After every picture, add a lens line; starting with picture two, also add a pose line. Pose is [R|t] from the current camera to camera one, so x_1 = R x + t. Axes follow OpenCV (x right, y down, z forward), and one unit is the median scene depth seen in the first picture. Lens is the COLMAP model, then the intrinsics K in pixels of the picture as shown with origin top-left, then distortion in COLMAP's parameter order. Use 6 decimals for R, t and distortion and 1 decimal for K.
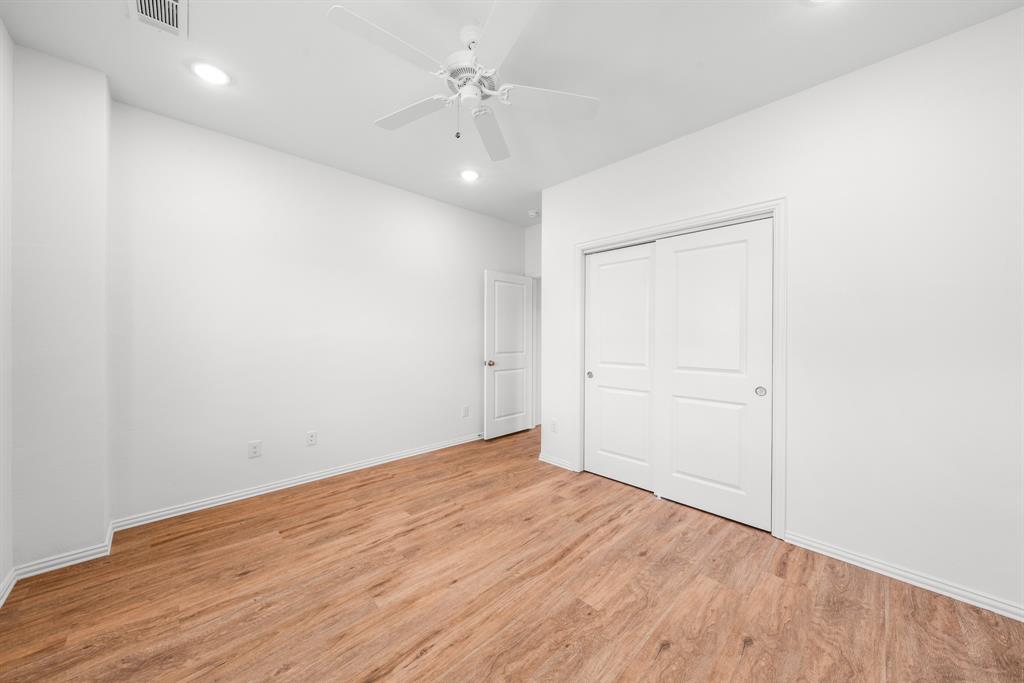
lens RADIAL K [[351.7, 0, 514.6], [0, 351.7, 336.8], [0, 0, 1]] dist [-0.002600, 0.000022]
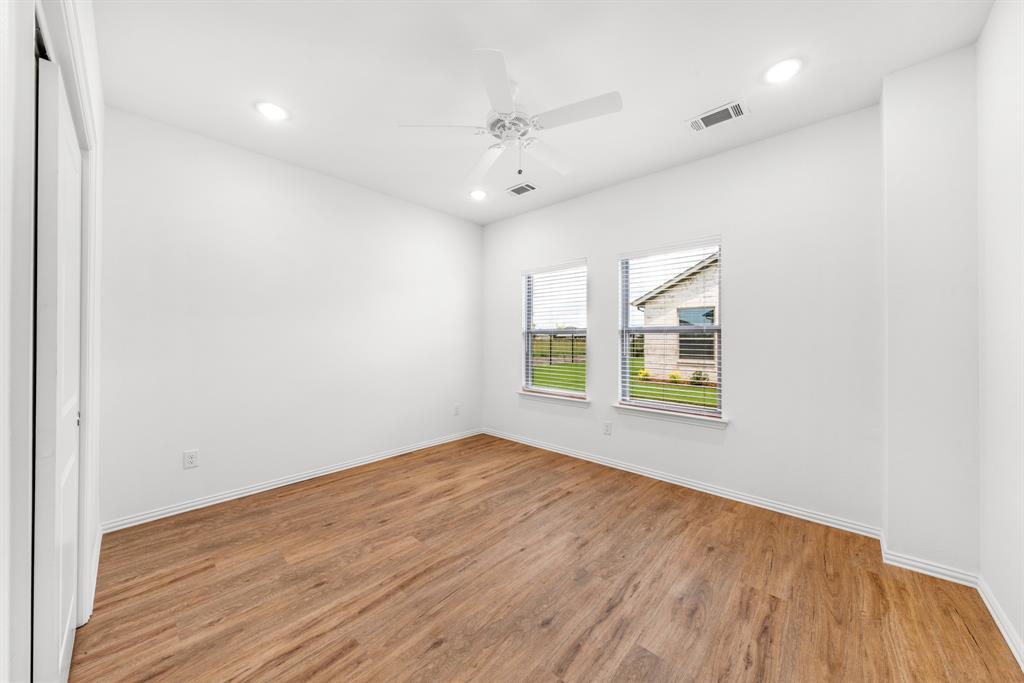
lens RADIAL K [[351.7, 0, 514.6], [0, 351.7, 336.8], [0, 0, 1]] dist [-0.002600, 0.000022]
pose [[-0.998226, -0.007374, -0.059073, -0.065274], [-0.006949, 0.999949, -0.007393, 0.005642], [0.059125, -0.006969, -0.998226, 1.951363]]
